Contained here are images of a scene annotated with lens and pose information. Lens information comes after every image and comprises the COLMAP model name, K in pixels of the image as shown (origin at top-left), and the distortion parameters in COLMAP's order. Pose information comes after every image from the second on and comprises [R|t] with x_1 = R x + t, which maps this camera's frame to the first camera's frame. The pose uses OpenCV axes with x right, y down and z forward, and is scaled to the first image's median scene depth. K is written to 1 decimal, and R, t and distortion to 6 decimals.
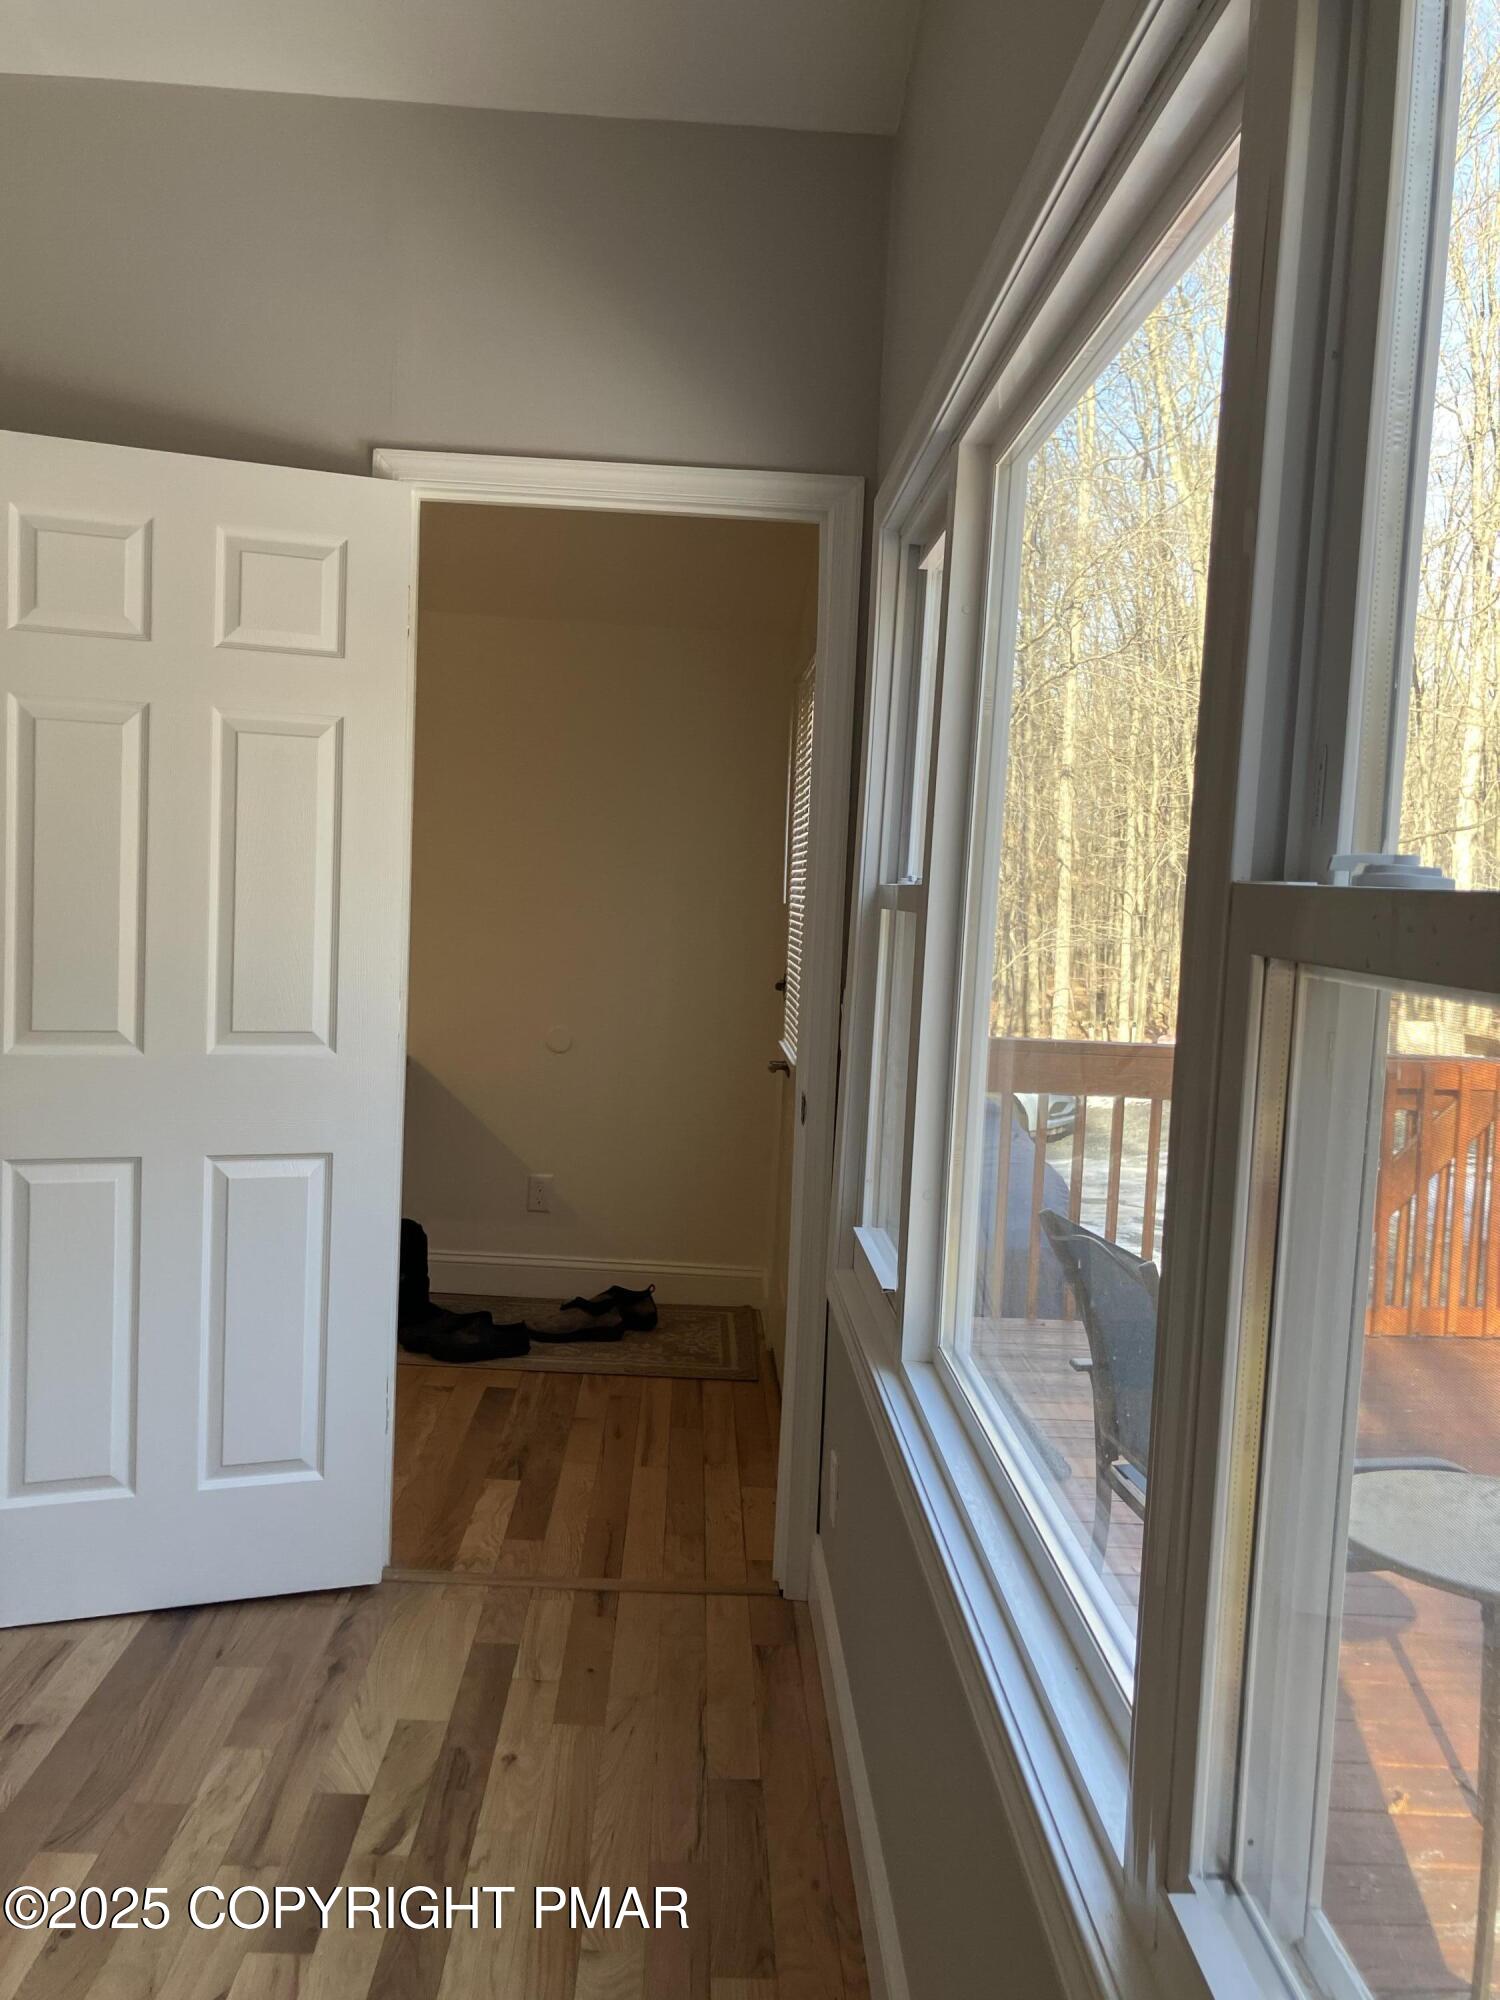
lens RADIAL K [[1632.8, 0, 752.5], [0, 1632.8, 990.7], [0, 0, 1]] dist [0.001119, -0.008455]
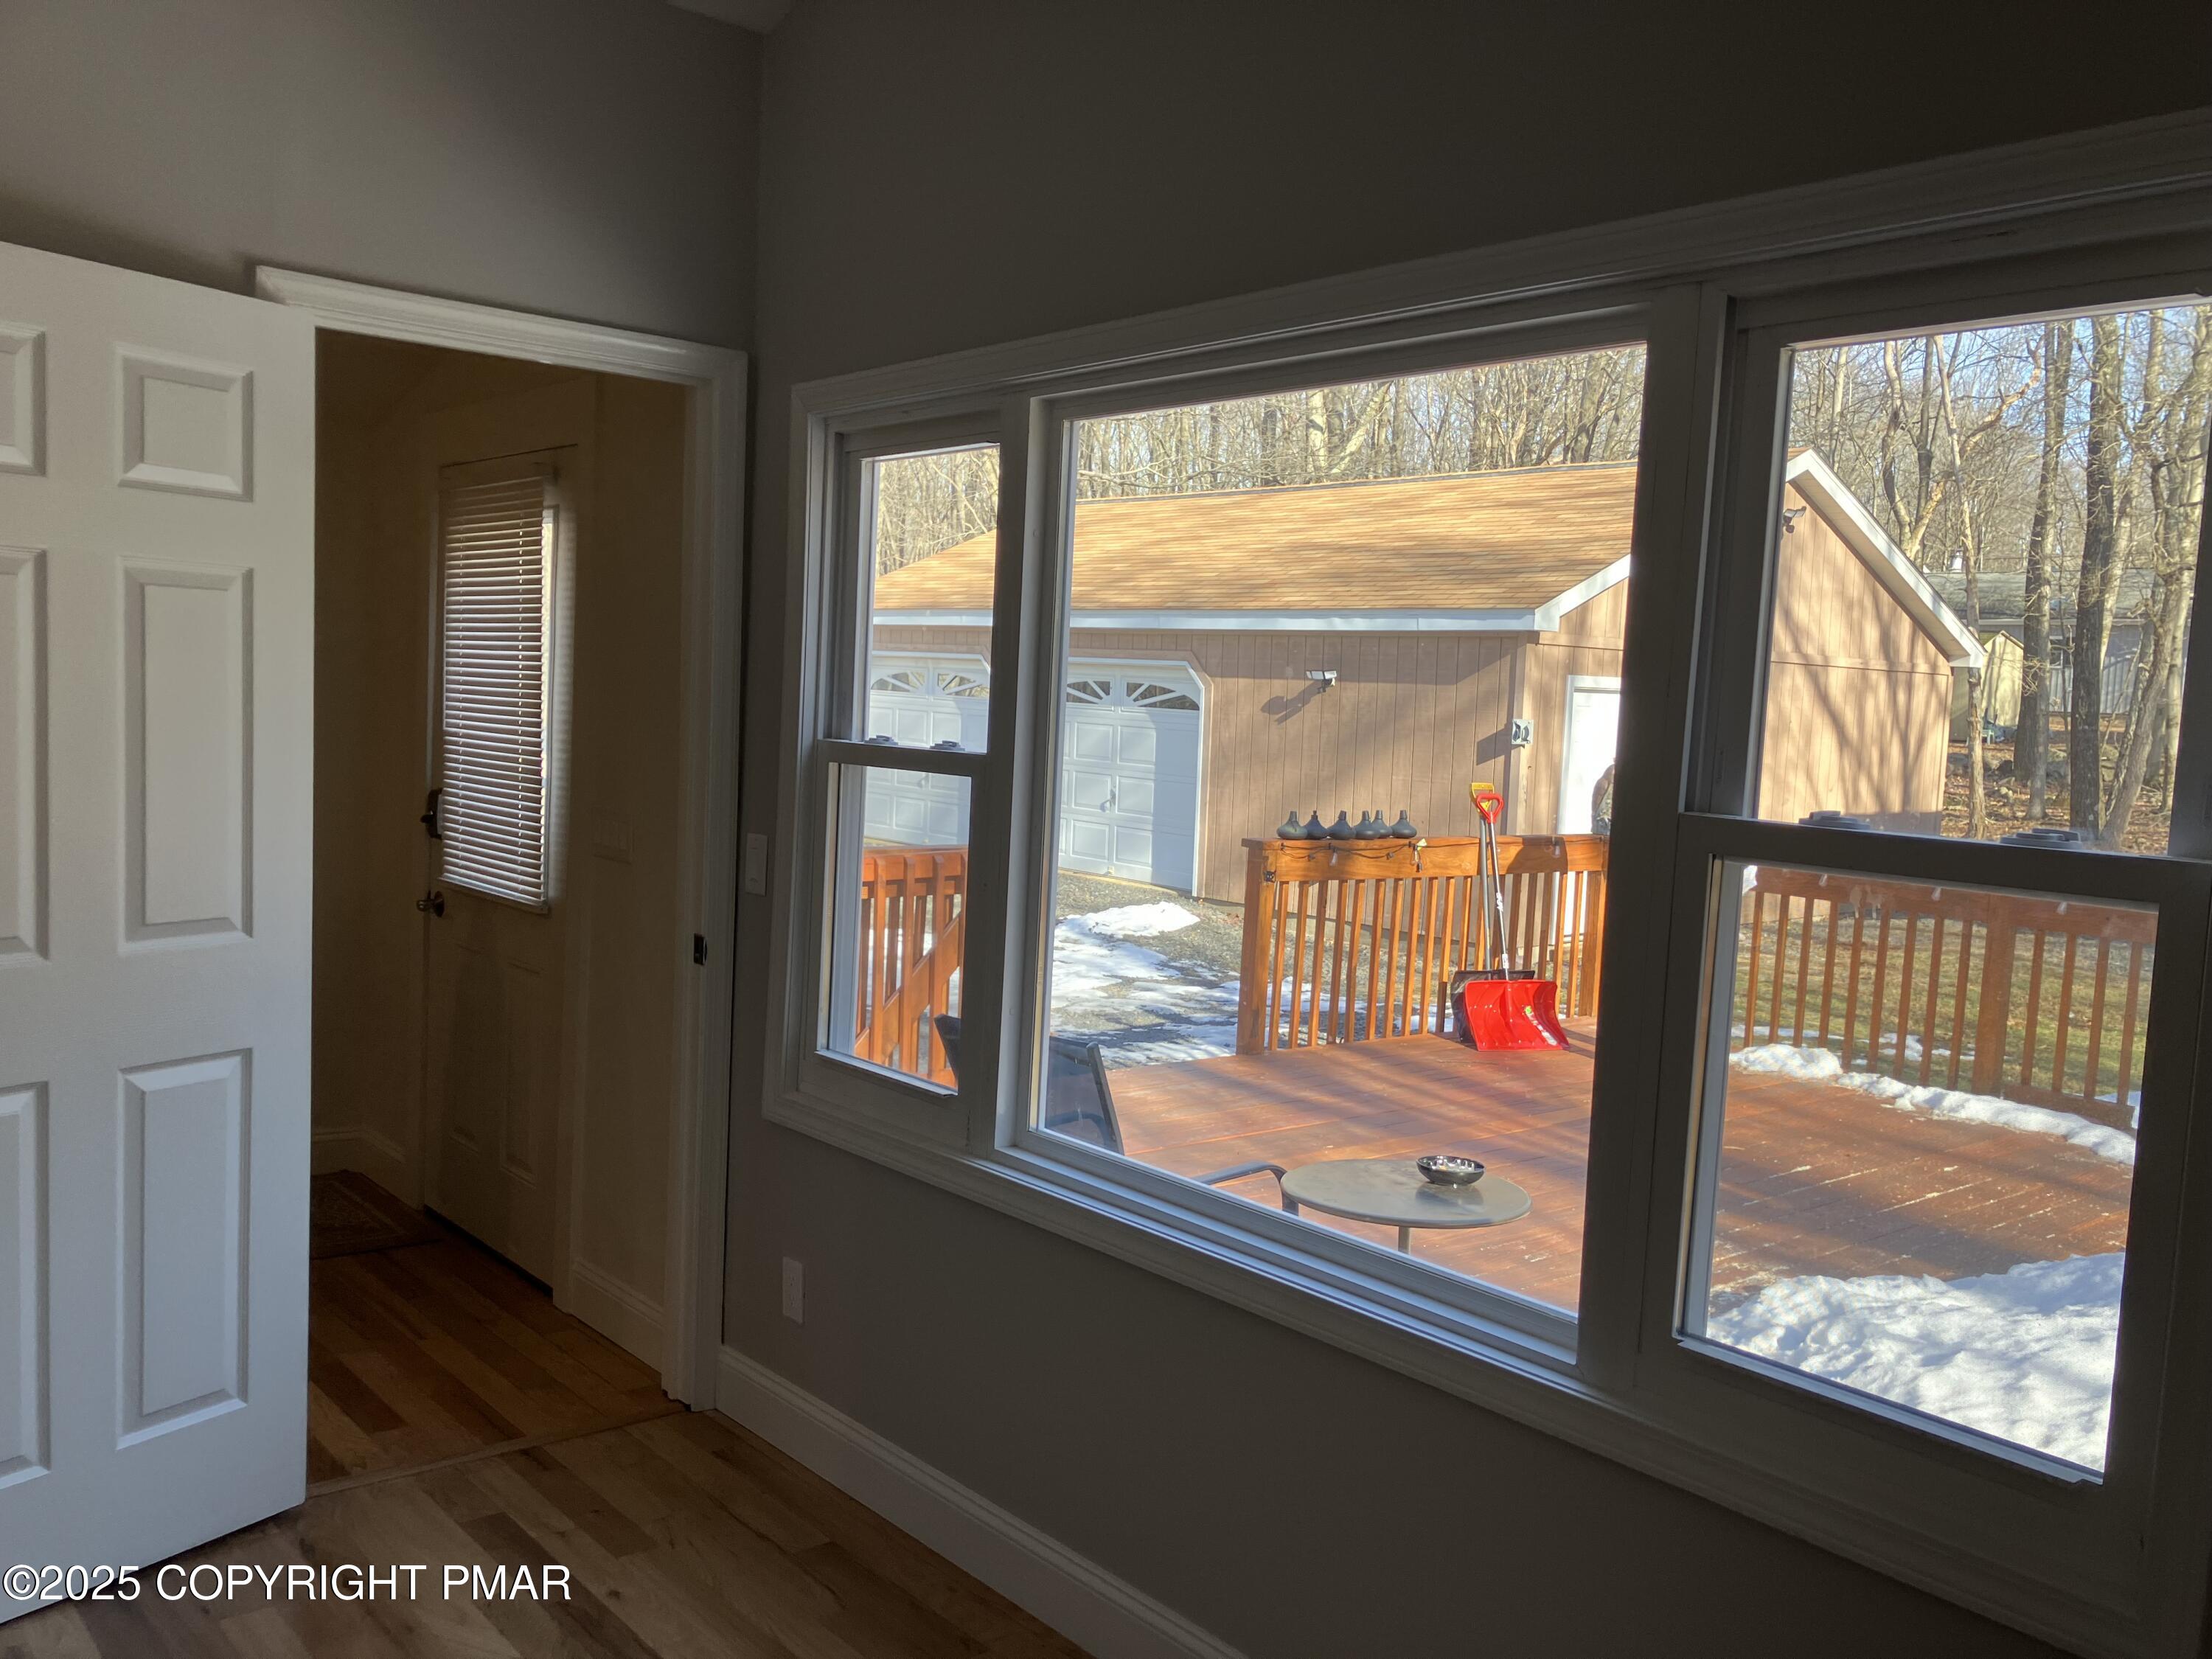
lens RADIAL K [[1828.2, 0, 1095.8], [0, 1828.2, 843.9], [0, 0, 1]] dist [0.009251, 0.000389]
pose [[0.788682, -0.062190, 0.611647, -0.512680], [0.032671, 0.997705, 0.059314, -0.059802], [-0.613932, -0.026797, 0.788904, -0.090370]]
